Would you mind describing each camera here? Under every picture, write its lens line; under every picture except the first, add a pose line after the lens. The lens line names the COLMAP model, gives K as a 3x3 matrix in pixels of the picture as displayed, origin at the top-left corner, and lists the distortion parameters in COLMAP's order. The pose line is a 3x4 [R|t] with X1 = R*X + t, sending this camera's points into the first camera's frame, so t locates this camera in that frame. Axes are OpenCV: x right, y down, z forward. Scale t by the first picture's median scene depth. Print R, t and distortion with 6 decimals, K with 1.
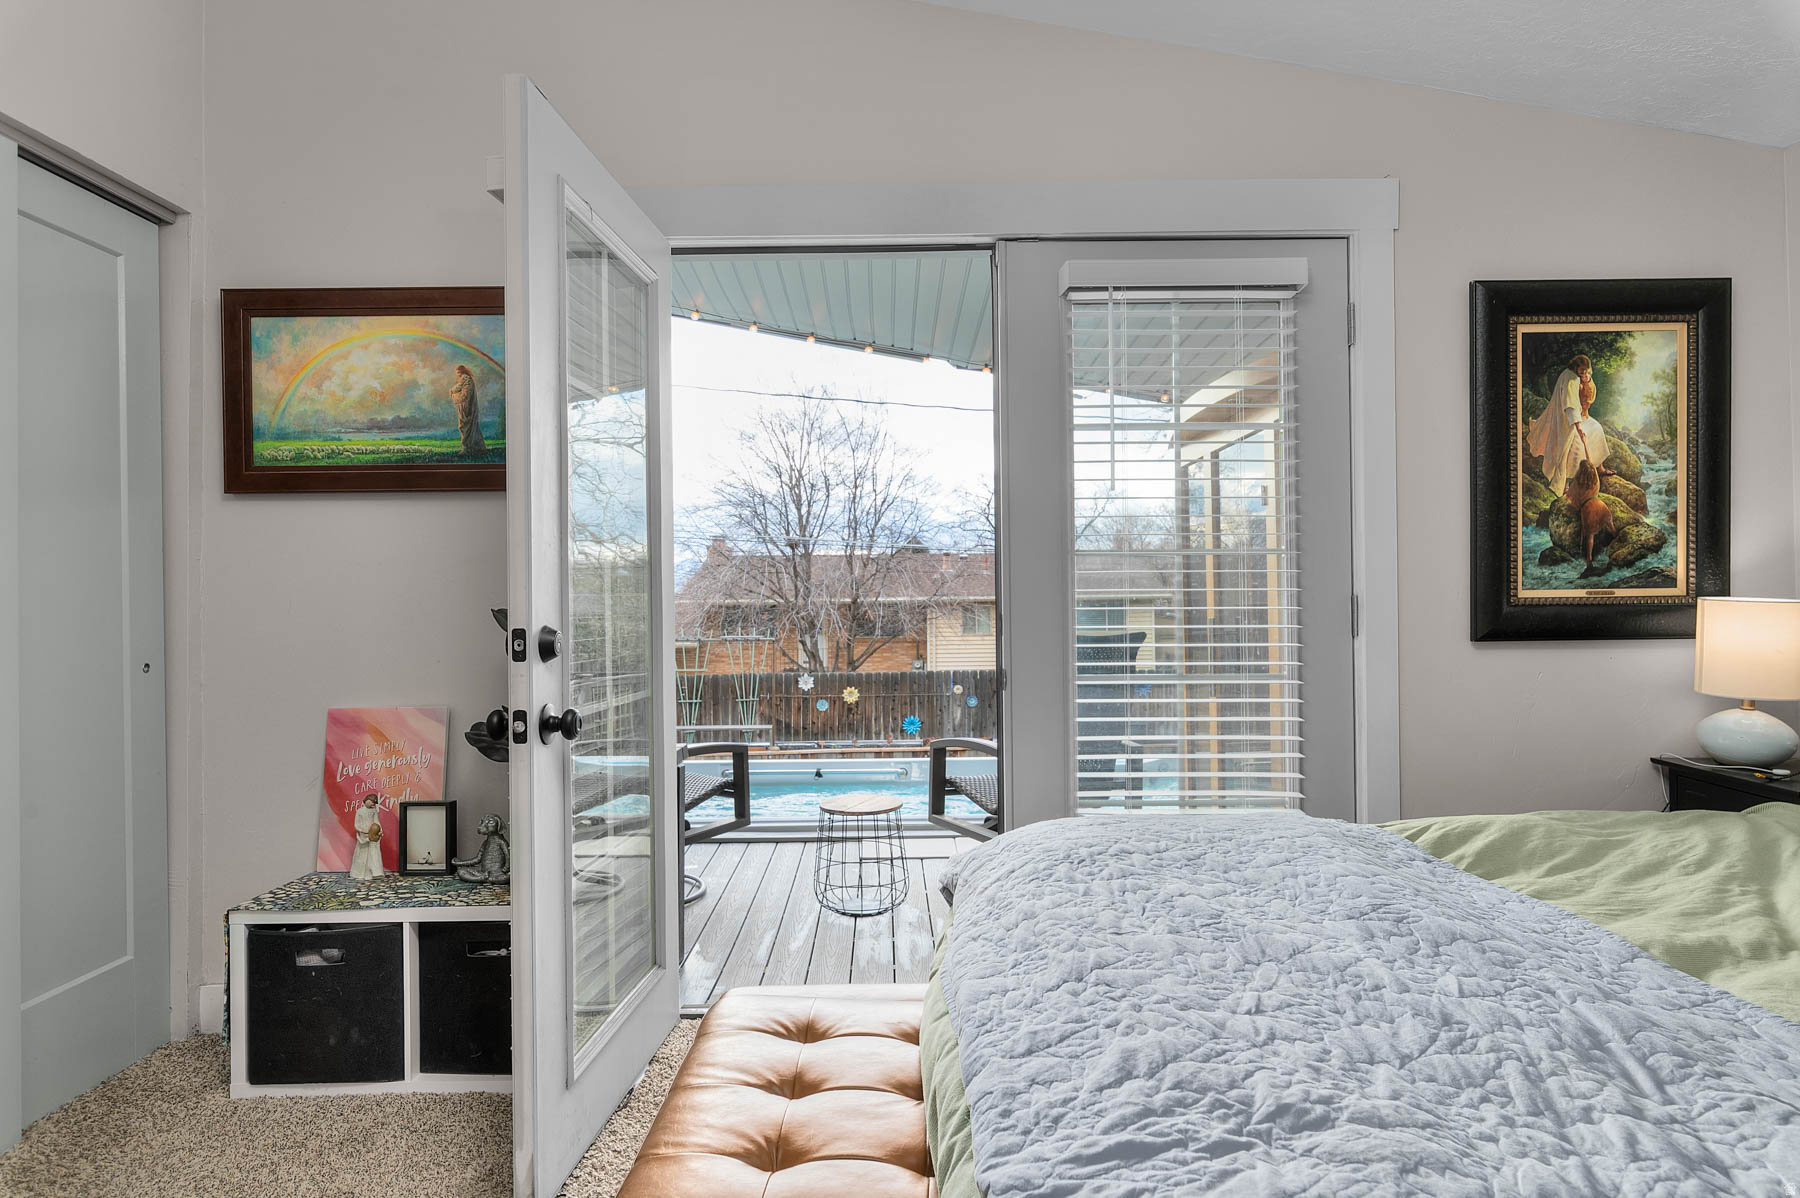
lens RADIAL K [[1074.7, 0, 899.3], [0, 1074.7, 600.1], [0, 0, 1]] dist [-0.000238, -0.000177]
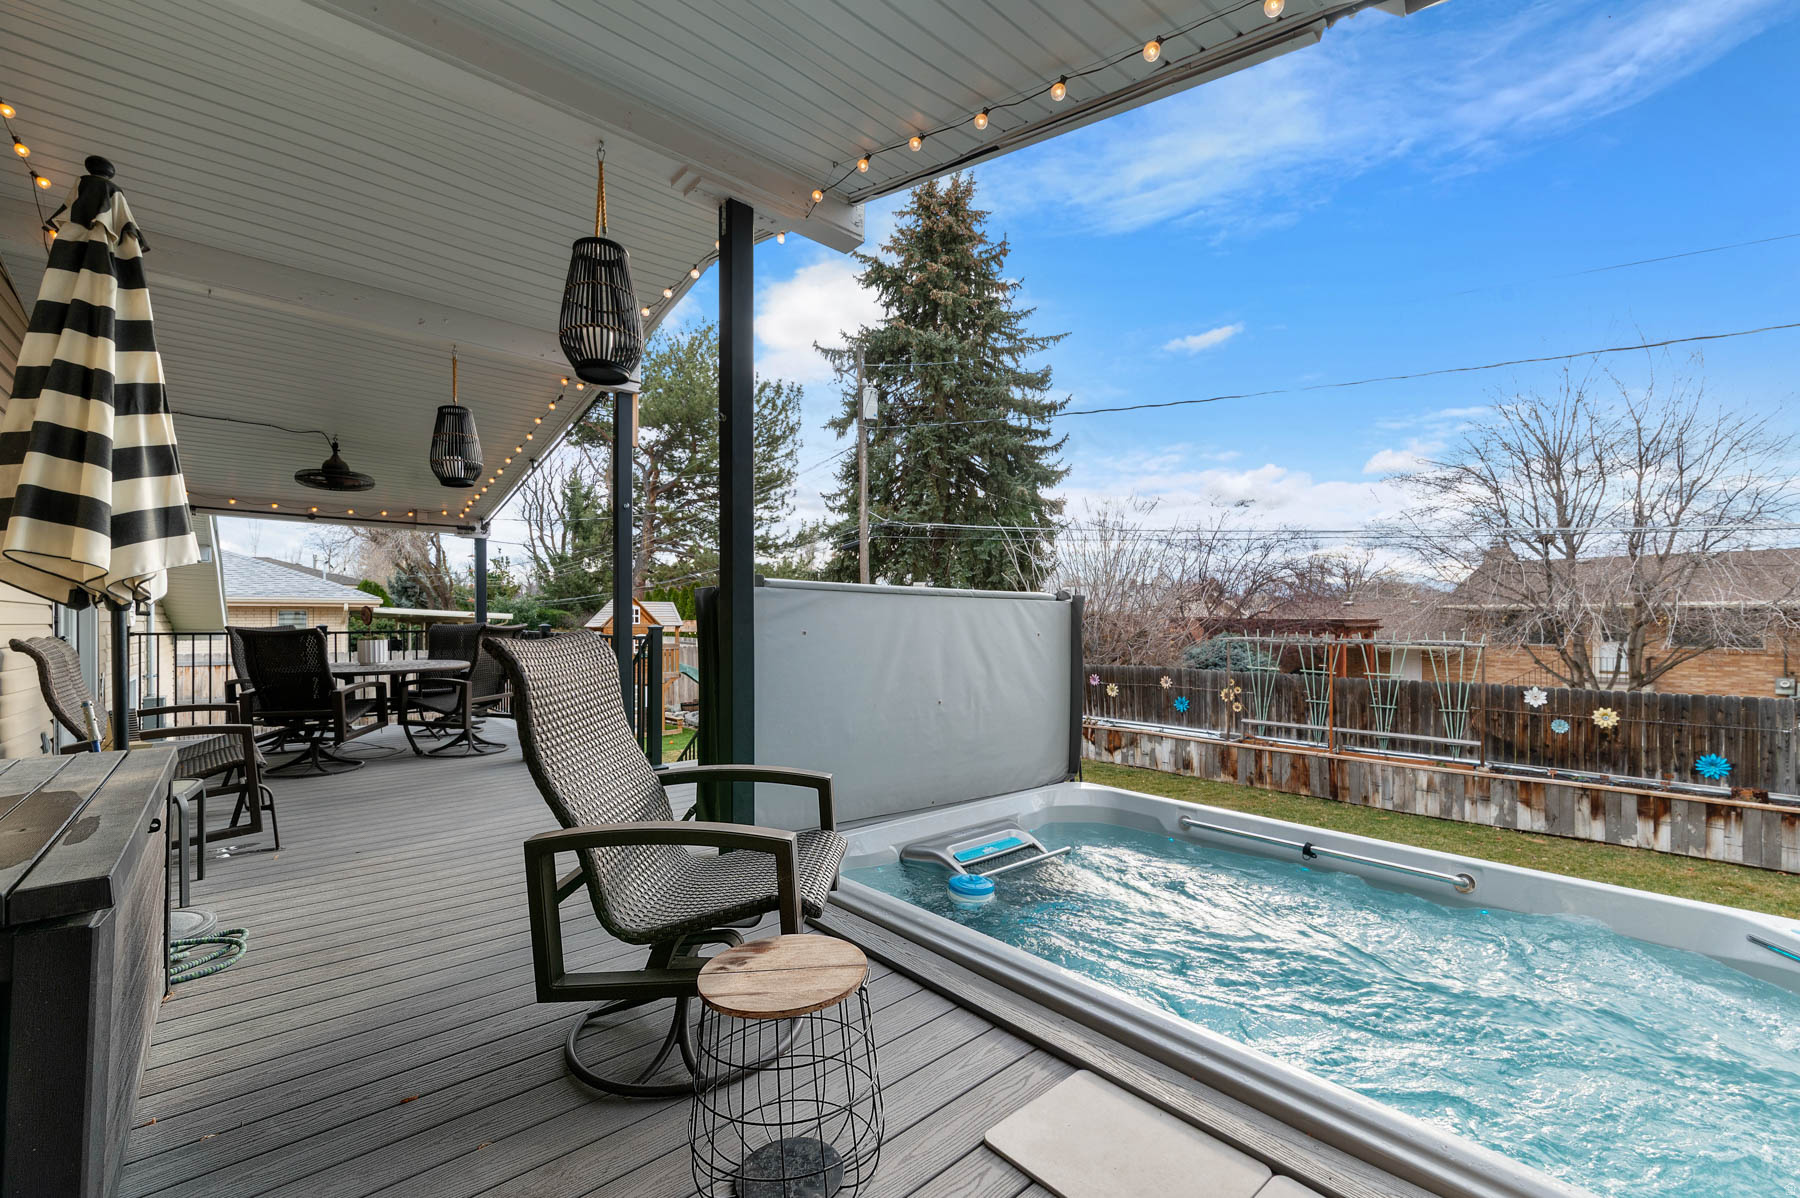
lens RADIAL K [[773.5, 0, 897.7], [0, 773.5, 603.3], [0, 0, 1]] dist [-0.000478, -0.000078]
pose [[0.649317, -0.004086, -0.760507, 0.070457], [-0.000078, 0.999985, -0.005440, 0.005542], [0.760518, 0.003591, 0.649307, 0.271087]]
